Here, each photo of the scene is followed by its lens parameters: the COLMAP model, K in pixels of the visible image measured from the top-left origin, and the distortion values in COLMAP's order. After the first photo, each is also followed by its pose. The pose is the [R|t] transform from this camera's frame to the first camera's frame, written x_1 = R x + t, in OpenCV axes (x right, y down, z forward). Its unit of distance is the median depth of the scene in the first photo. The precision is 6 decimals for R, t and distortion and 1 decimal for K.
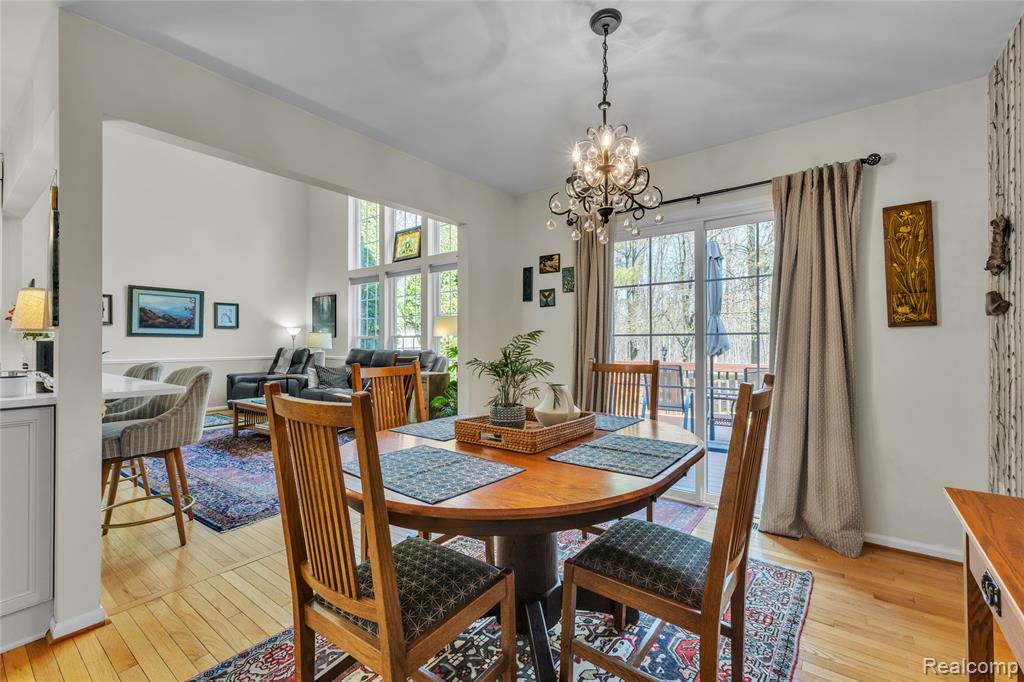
lens RADIAL K [[437.9, 0, 511.5], [0, 437.9, 335.8], [0, 0, 1]] dist [-0.001976, 0.002748]
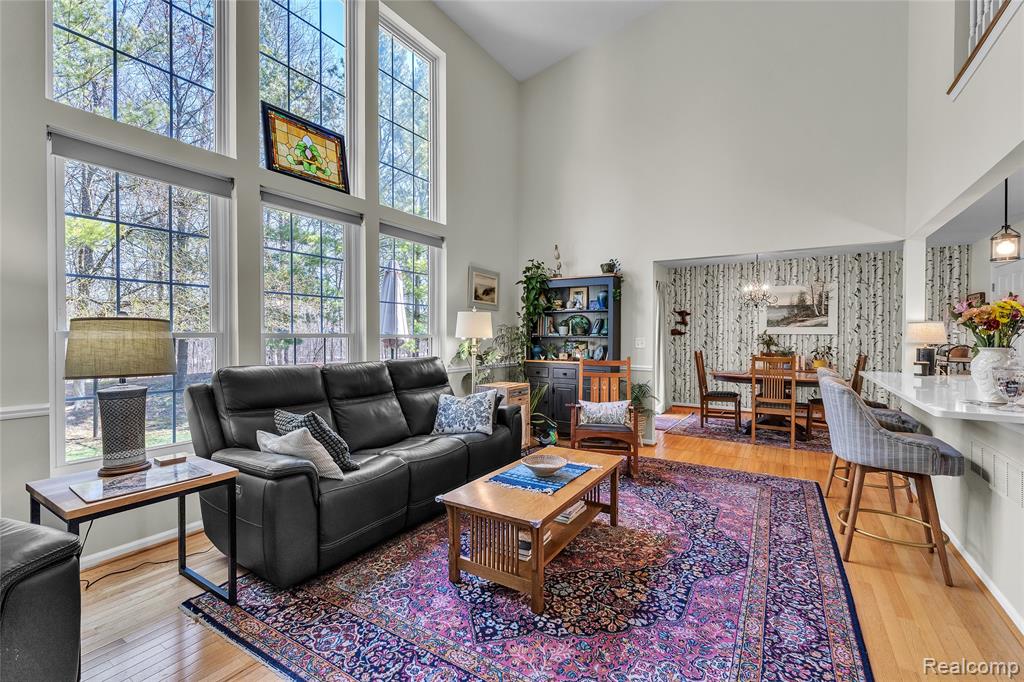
lens RADIAL K [[437.9, 0, 516.1], [0, 437.9, 341.6], [0, 0, 1]] dist [-0.001976, 0.002748]
pose [[-0.084425, -0.009940, 0.996380, -0.789265], [-0.019677, 0.999772, 0.008306, -0.000768], [-0.996236, -0.018904, -0.084601, 0.833332]]
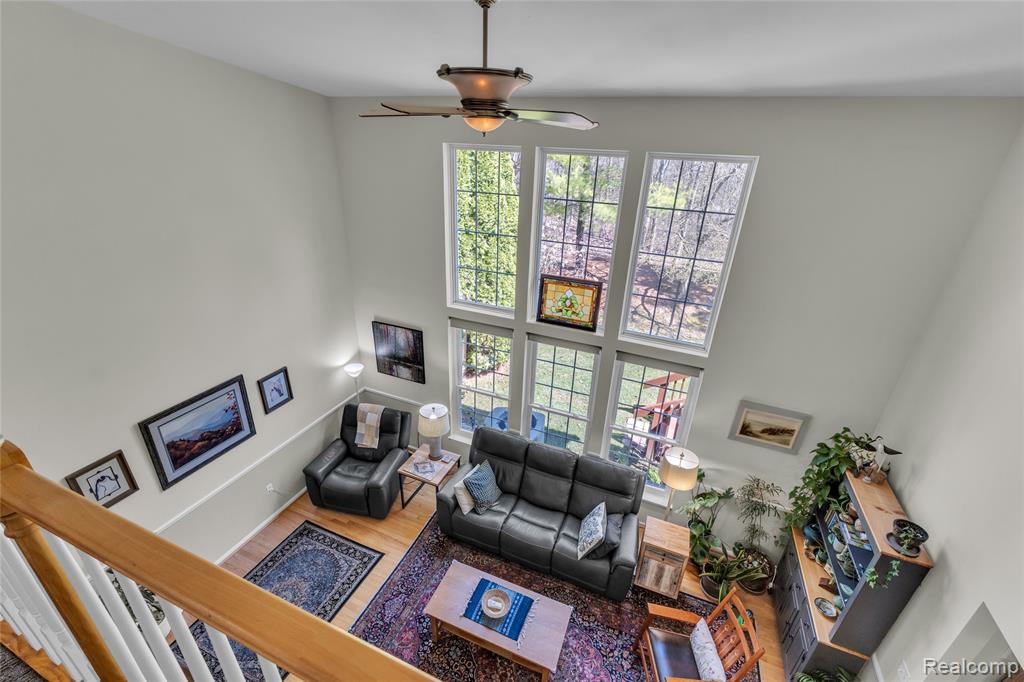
lens RADIAL K [[430.1, 0, 509.3], [0, 430.1, 341.0], [0, 0, 1]] dist [0.003498, 0.000085]
pose [[0.969004, -0.073398, 0.235890, -0.511390], [-0.039129, 0.897192, 0.439903, -0.466369], [-0.243926, -0.435498, 0.866511, 0.423740]]
